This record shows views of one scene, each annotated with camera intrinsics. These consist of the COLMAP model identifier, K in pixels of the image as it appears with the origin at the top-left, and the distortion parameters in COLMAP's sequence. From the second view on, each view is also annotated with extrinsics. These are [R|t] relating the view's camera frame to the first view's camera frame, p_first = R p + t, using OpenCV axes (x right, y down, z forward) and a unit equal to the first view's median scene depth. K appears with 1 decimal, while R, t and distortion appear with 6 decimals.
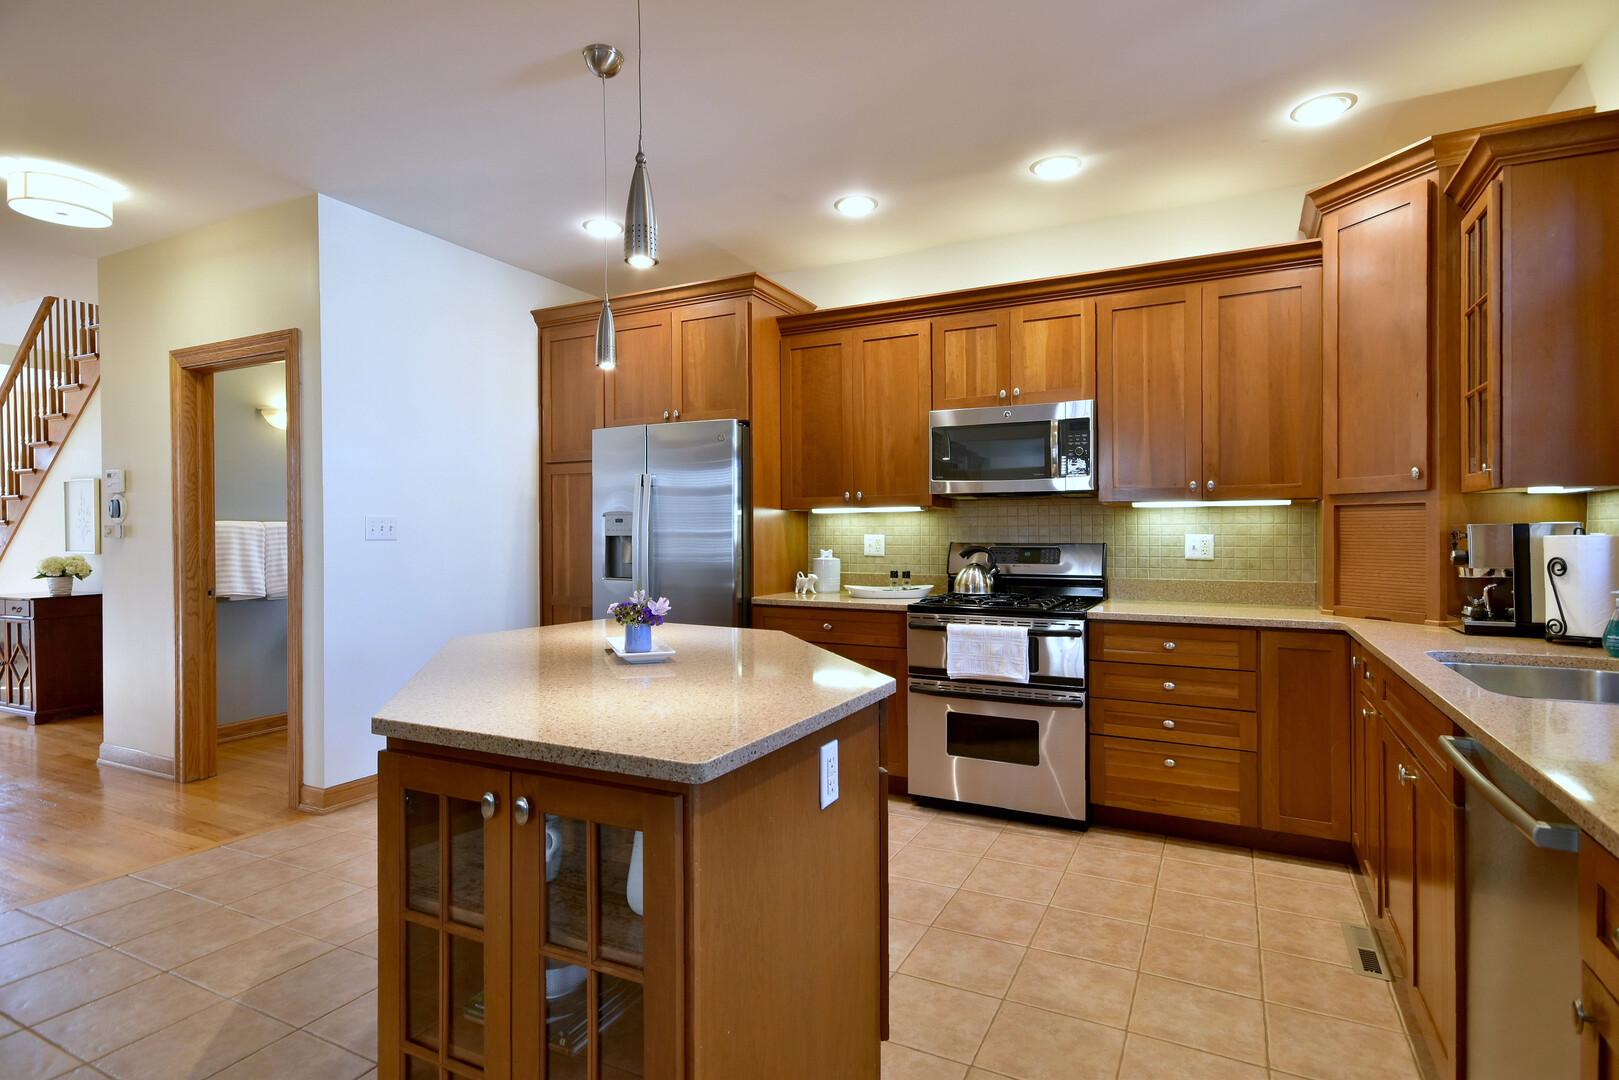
lens RADIAL K [[821.2, 0, 809.5], [0, 821.2, 540.0], [0, 0, 1]] dist [0.001117, 0.000479]
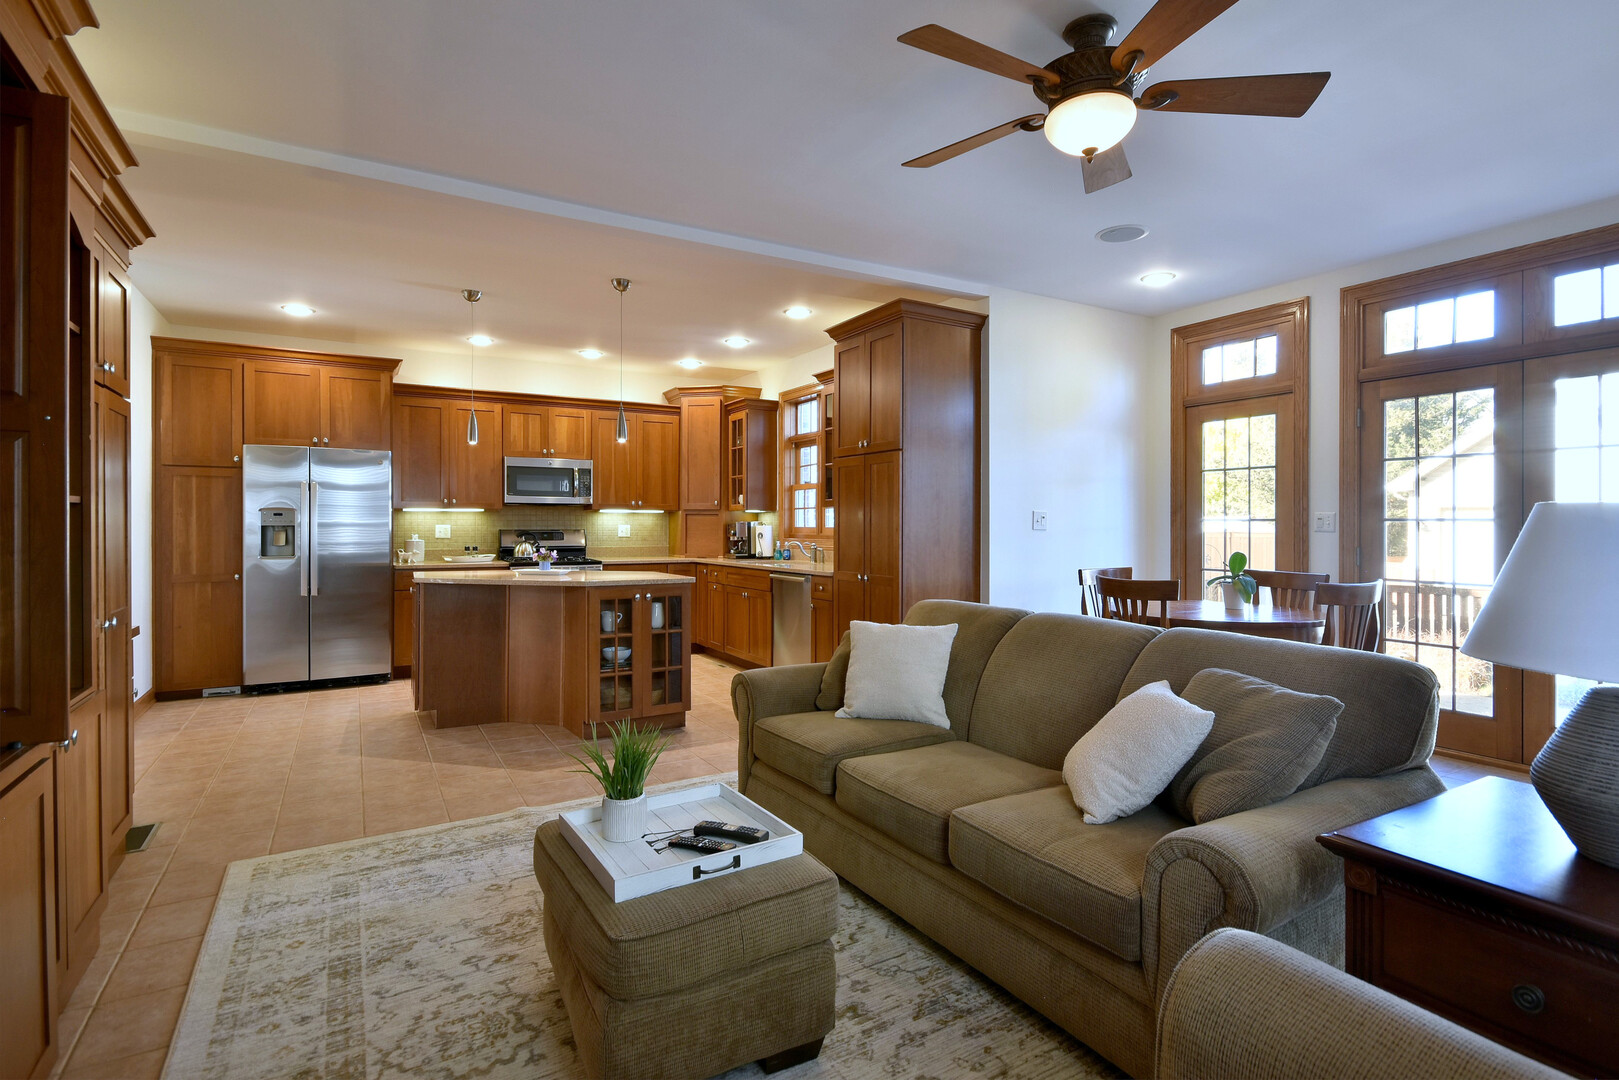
lens RADIAL K [[796.7, 0, 815.0], [0, 796.7, 529.5], [0, 0, 1]] dist [-0.001023, -0.000782]
pose [[0.538202, -0.002043, 0.842813, -1.030796], [0.005046, 0.999987, -0.000798, 0.008705], [-0.842800, 0.004682, 0.538206, -0.548352]]
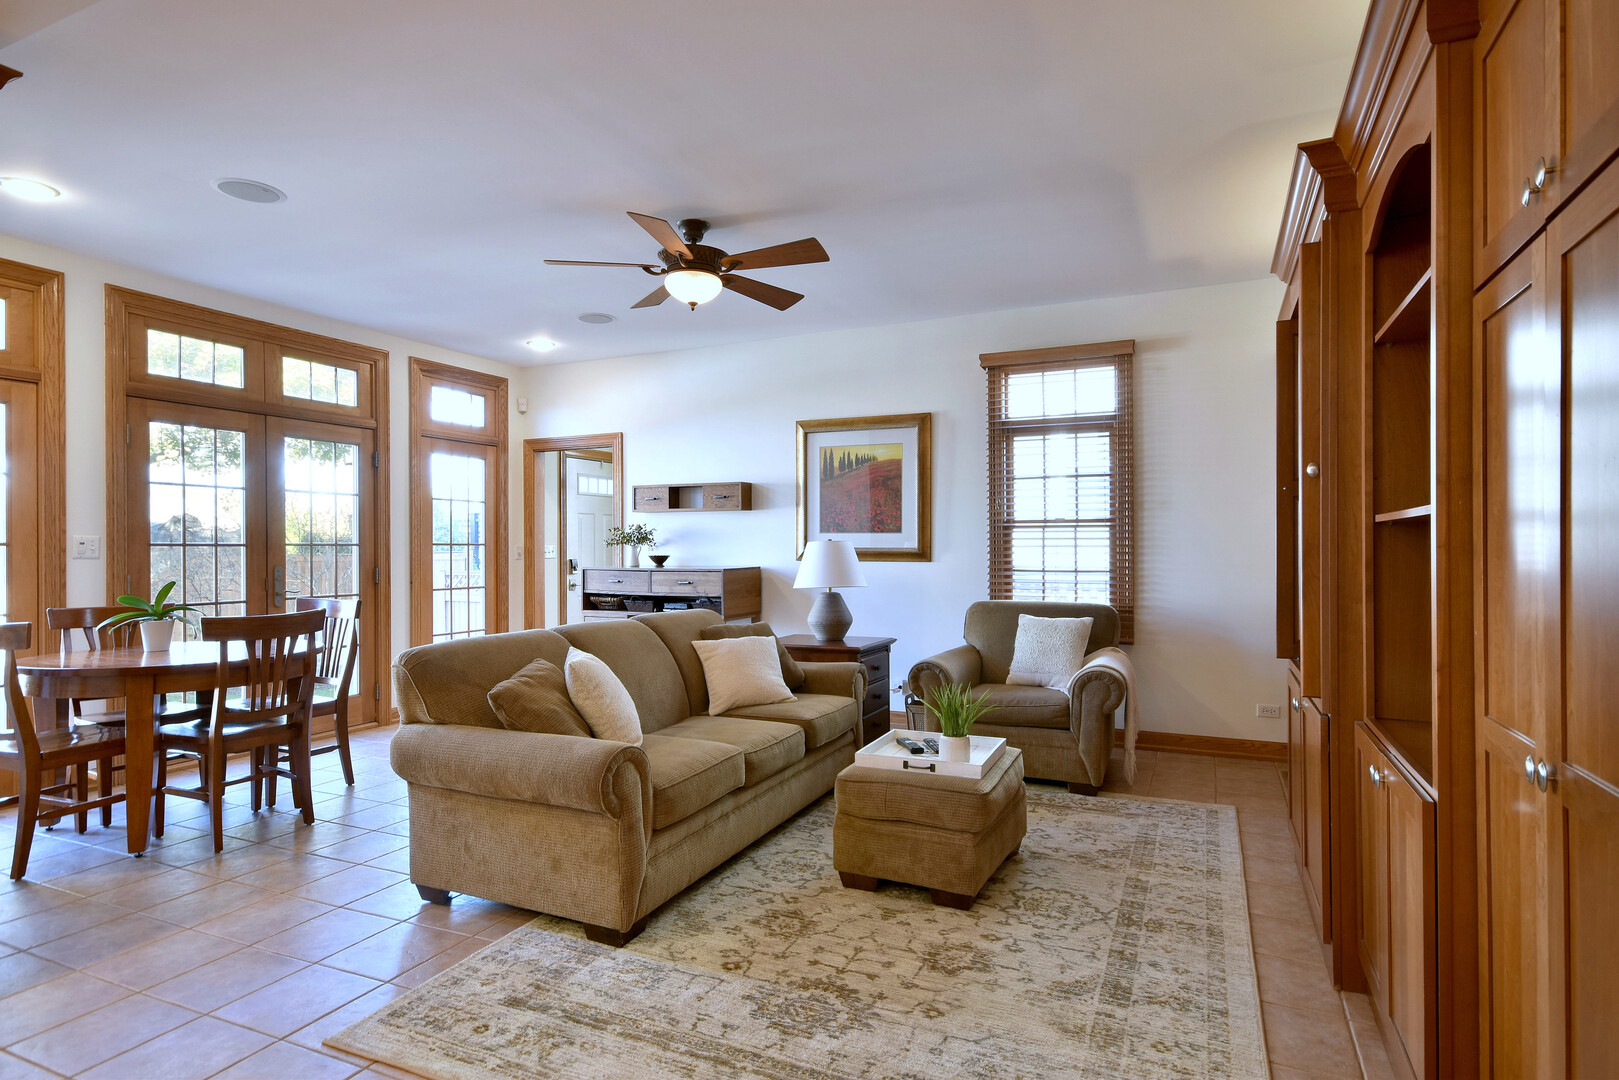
lens RADIAL K [[861.3, 0, 847.1], [0, 861.3, 543.4], [0, 0, 1]] dist [0.002147, 0.000300]
pose [[-0.997012, 0.007330, -0.076904, -0.457714], [0.007061, 0.999968, 0.003767, -0.002192], [0.076929, 0.003213, -0.997031, 0.725768]]
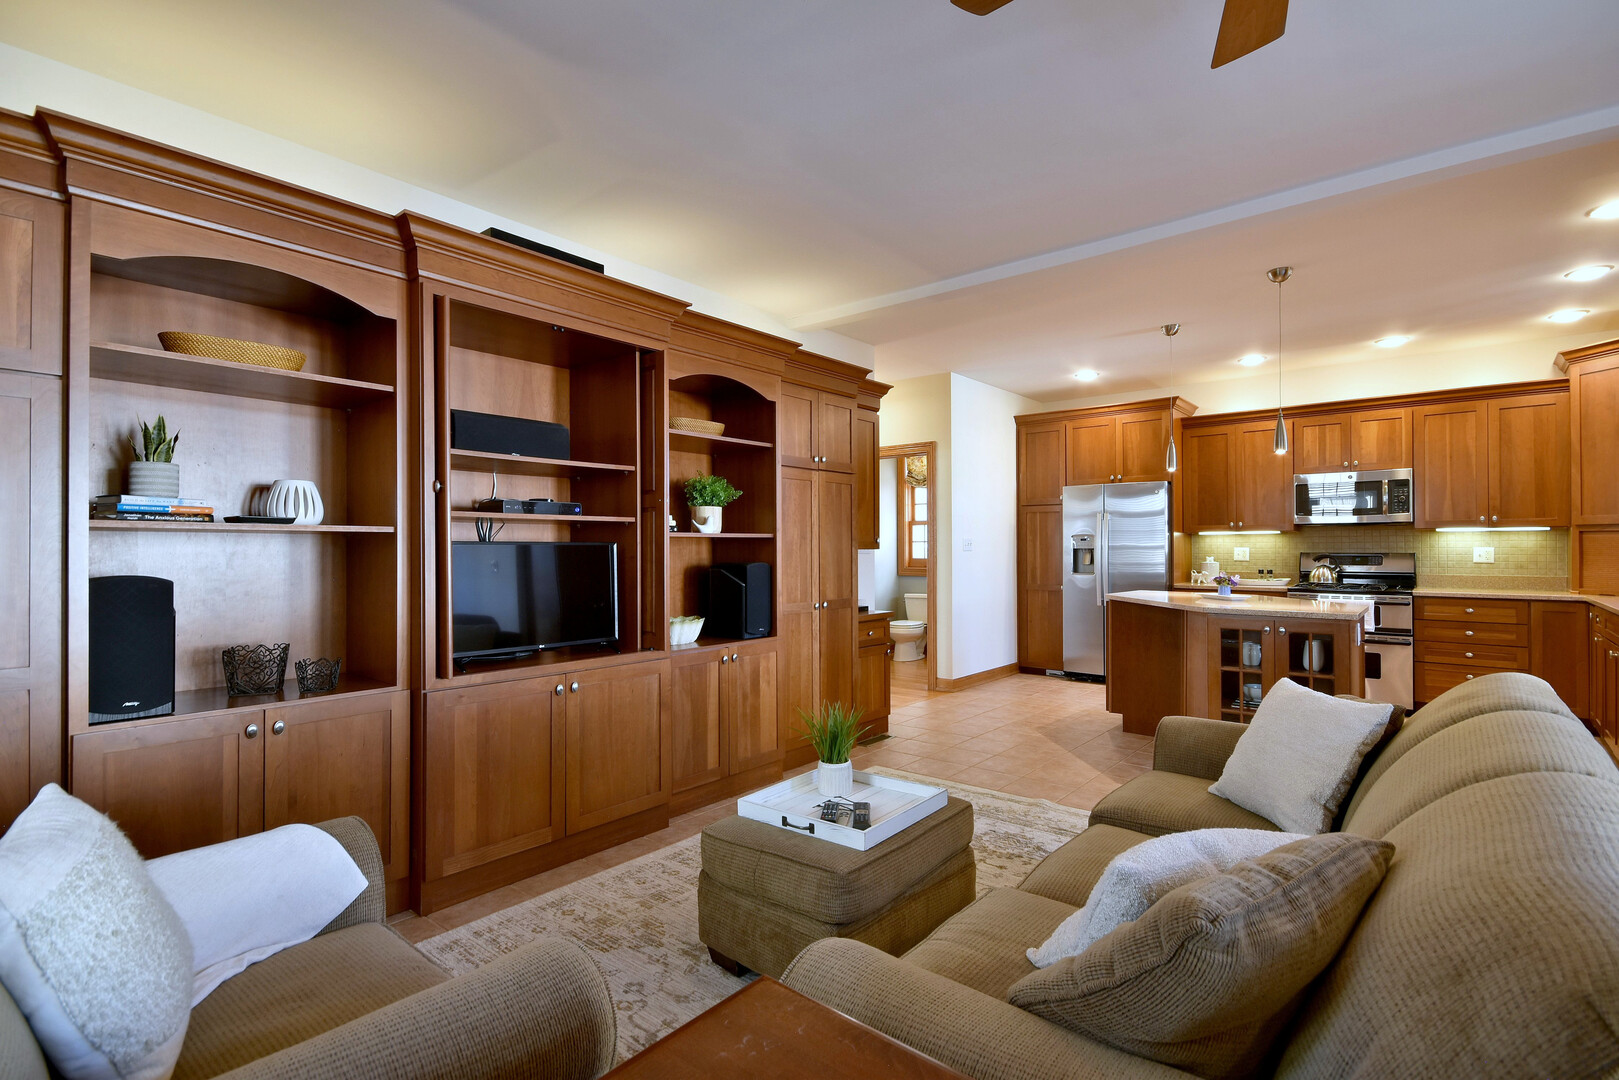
lens RADIAL K [[755.5, 0, 813.1], [0, 755.5, 547.3], [0, 0, 1]] dist [0.022700, -0.019271]
pose [[0.973474, 0.000321, -0.228799, -0.493306], [-0.002150, 0.999968, -0.007744, 0.007619], [0.228789, 0.008031, 0.973443, -0.802765]]
